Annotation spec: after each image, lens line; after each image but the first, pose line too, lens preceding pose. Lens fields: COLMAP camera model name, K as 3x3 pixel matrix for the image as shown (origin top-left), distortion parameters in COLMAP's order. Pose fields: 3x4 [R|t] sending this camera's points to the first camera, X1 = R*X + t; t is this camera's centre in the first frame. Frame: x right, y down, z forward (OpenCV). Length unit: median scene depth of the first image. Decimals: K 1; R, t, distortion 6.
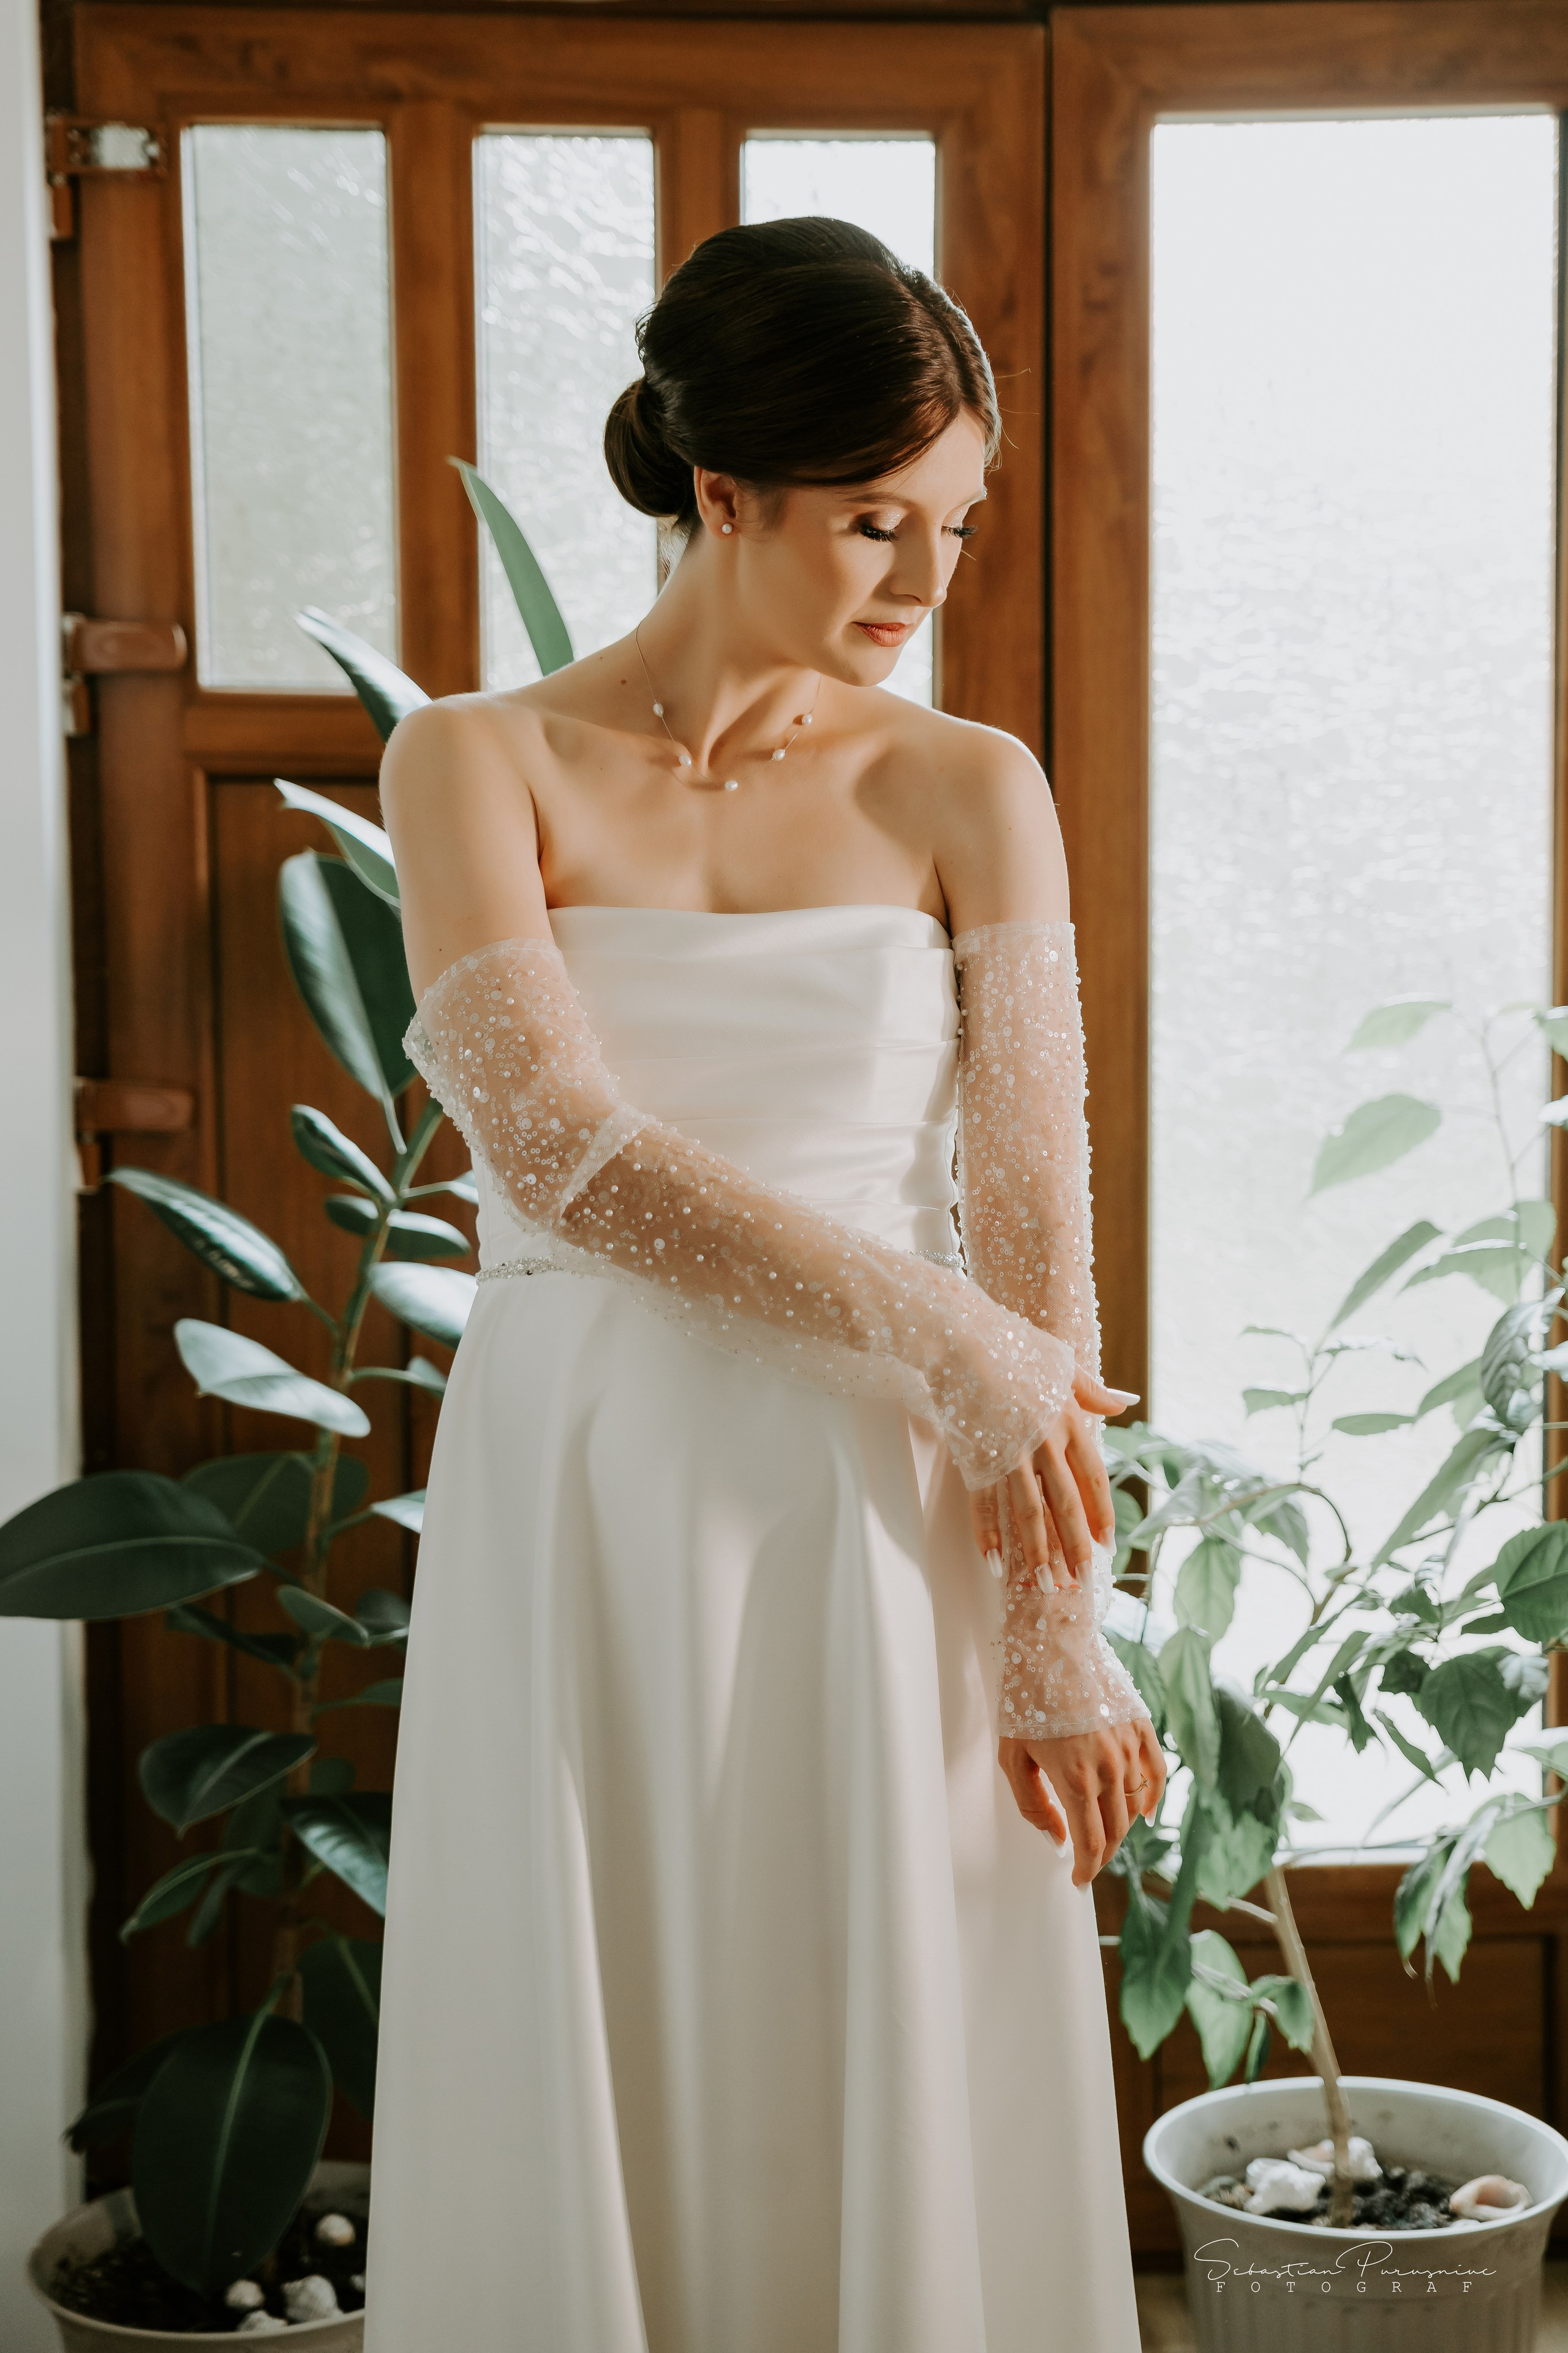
lens RADIAL K [[3933.7, 0, 801.6], [0, 3933.7, 1135.6], [0, 0, 1]] dist [0.200758, 0.000000]
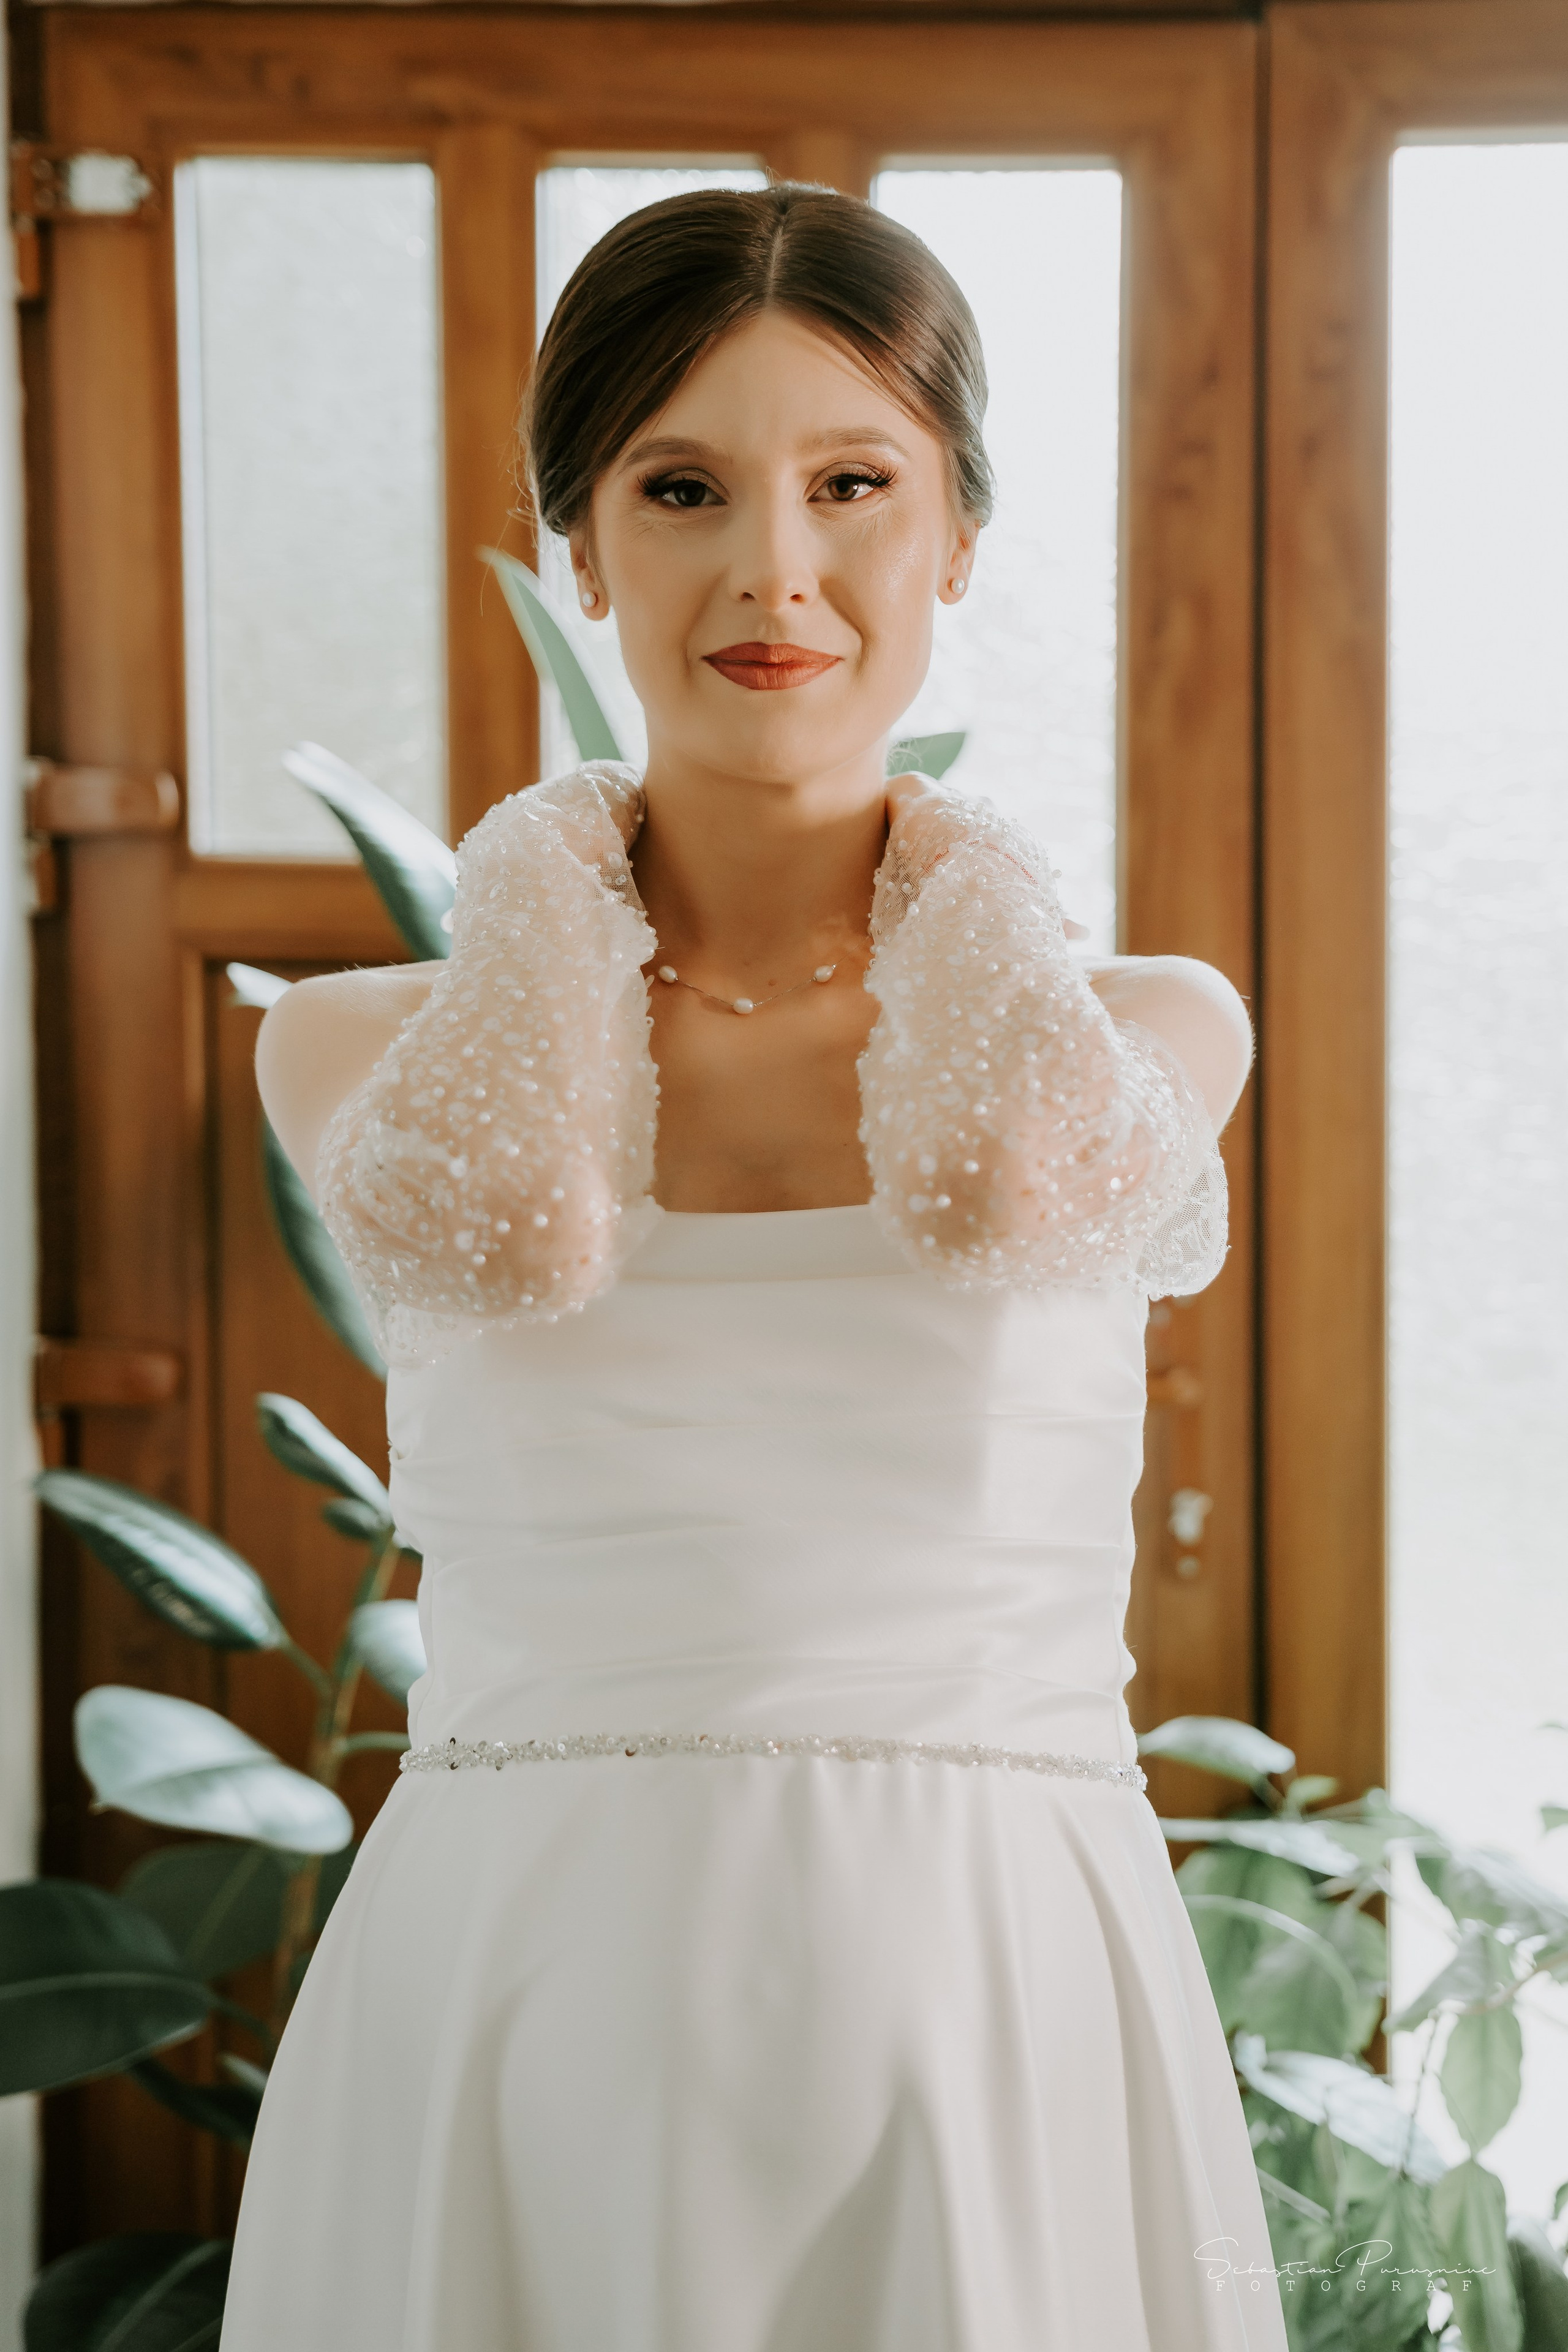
lens RADIAL K [[3549.4, 0, 798.8], [0, 3549.4, 1139.3], [0, 0, 1]] dist [0.147318, 0.000000]
pose [[0.998503, 0.004834, -0.054490, 0.009817], [-0.006982, 0.999203, -0.039296, -0.027950], [0.054256, 0.039618, 0.997741, 0.292717]]
